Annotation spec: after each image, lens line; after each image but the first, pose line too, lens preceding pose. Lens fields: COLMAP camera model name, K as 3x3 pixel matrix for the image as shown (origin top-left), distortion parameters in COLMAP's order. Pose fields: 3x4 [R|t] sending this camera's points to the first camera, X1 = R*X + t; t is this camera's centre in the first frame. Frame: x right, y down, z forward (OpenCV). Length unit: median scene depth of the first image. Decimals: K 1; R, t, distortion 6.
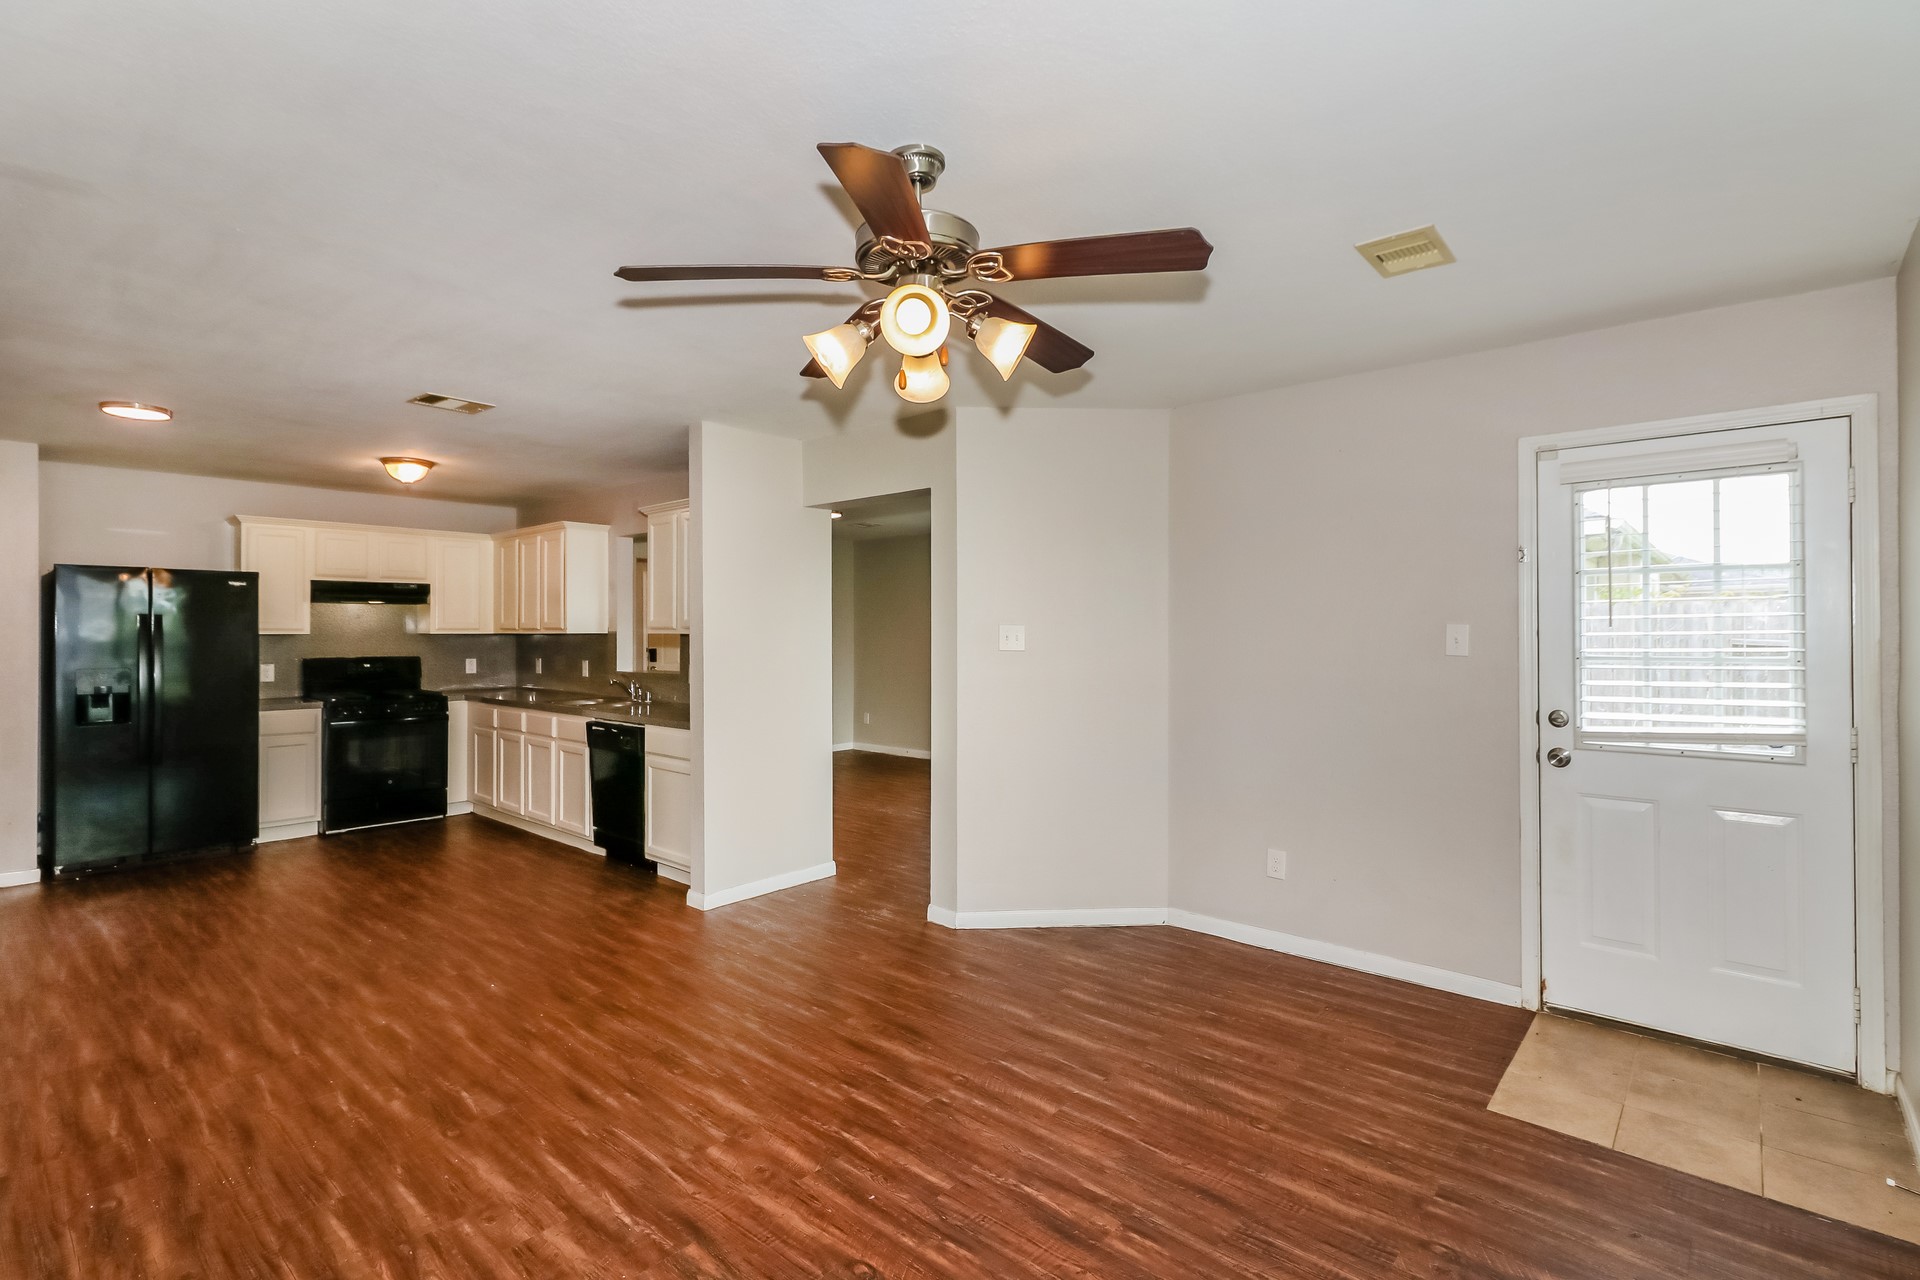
lens RADIAL K [[839.5, 0, 965.5], [0, 839.5, 630.2], [0, 0, 1]] dist [0.014032, -0.000401]
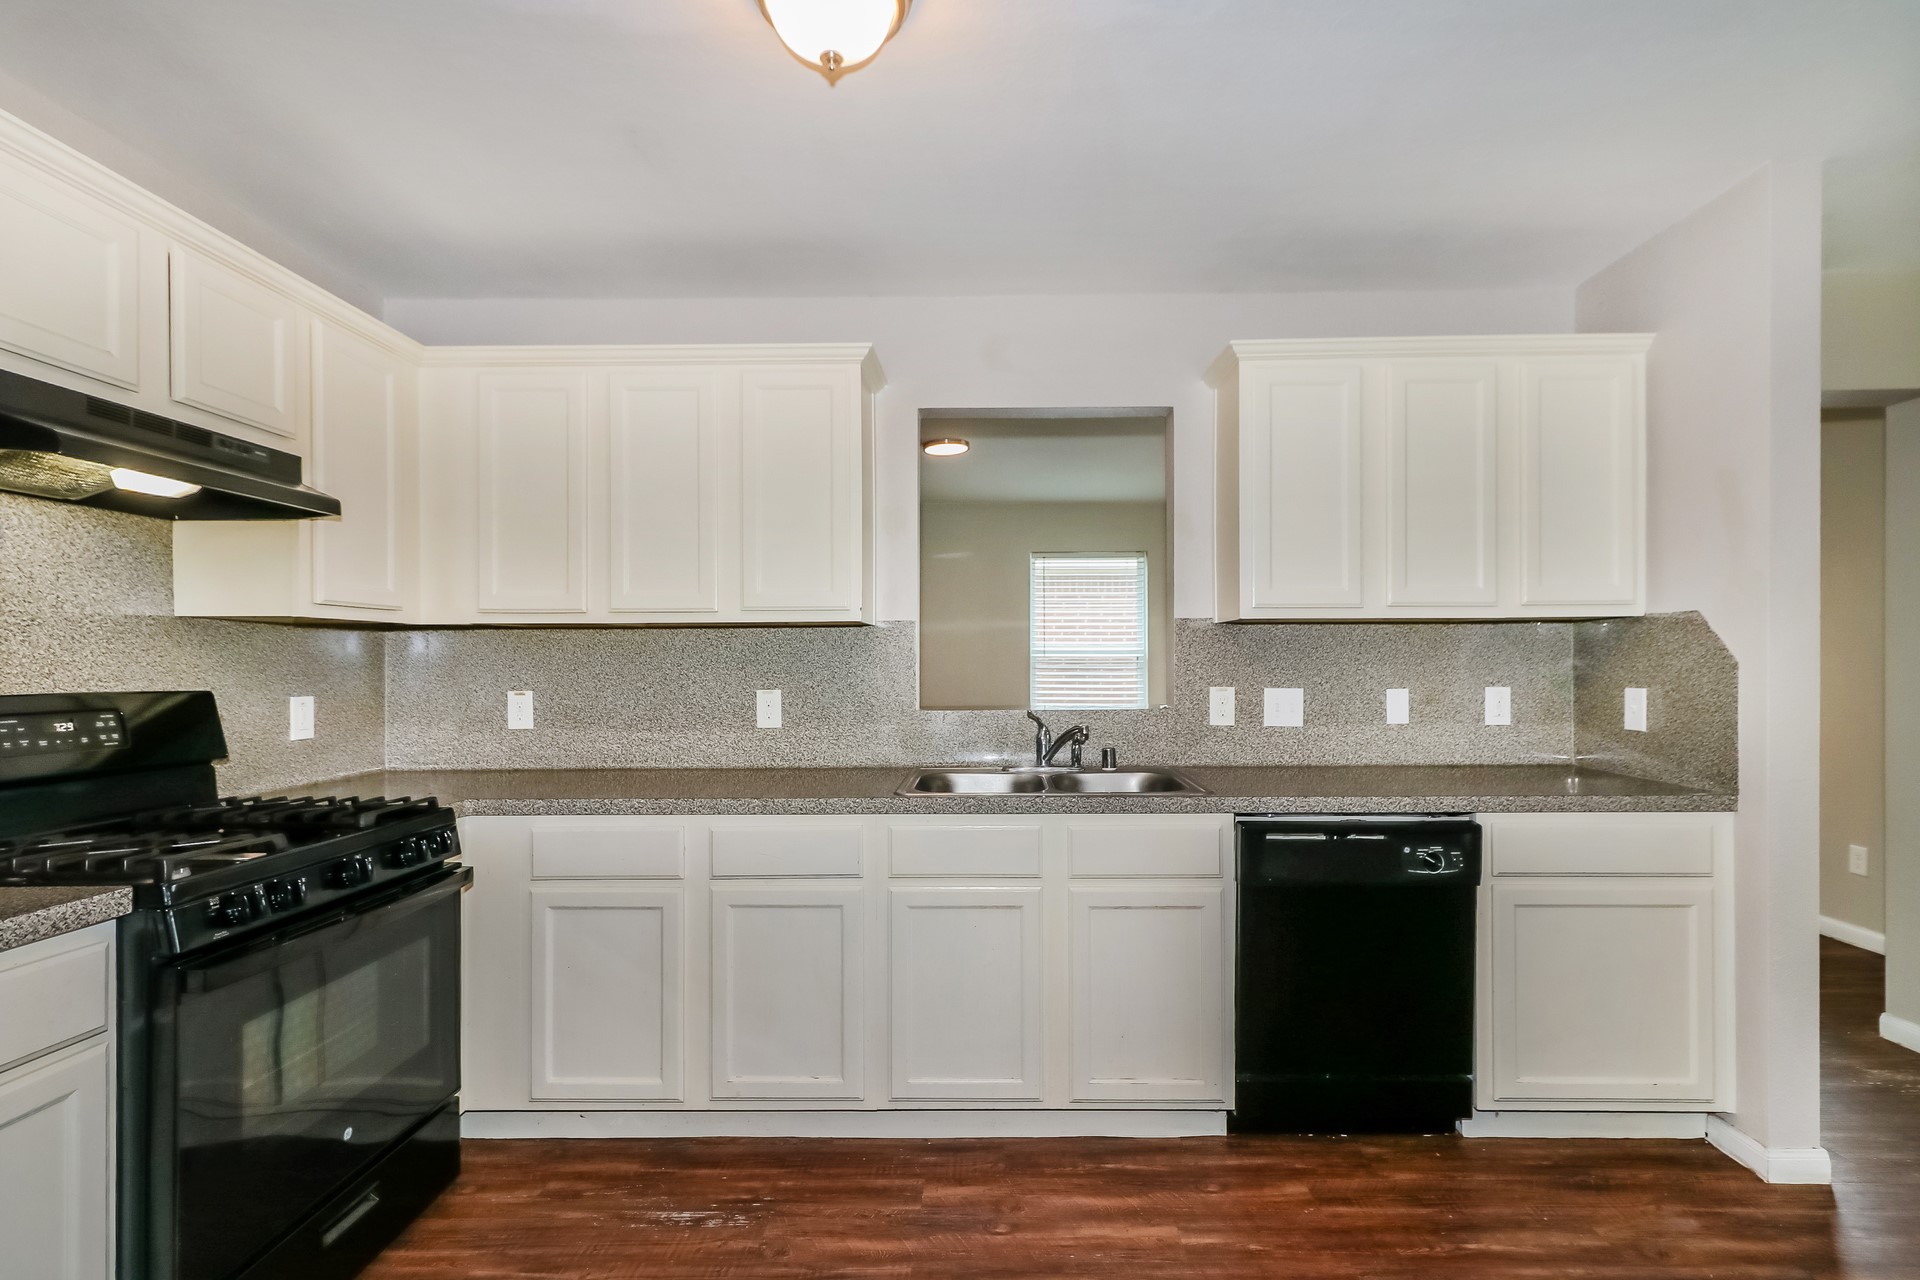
lens RADIAL K [[870.2, 0, 965.3], [0, 870.2, 658.1], [0, 0, 1]] dist [0.007625, -0.000506]
pose [[0.781112, -0.006800, 0.624354, -0.719374], [0.008806, 0.999961, -0.000125, 0.023806], [-0.624329, 0.005596, 0.781141, 0.659658]]
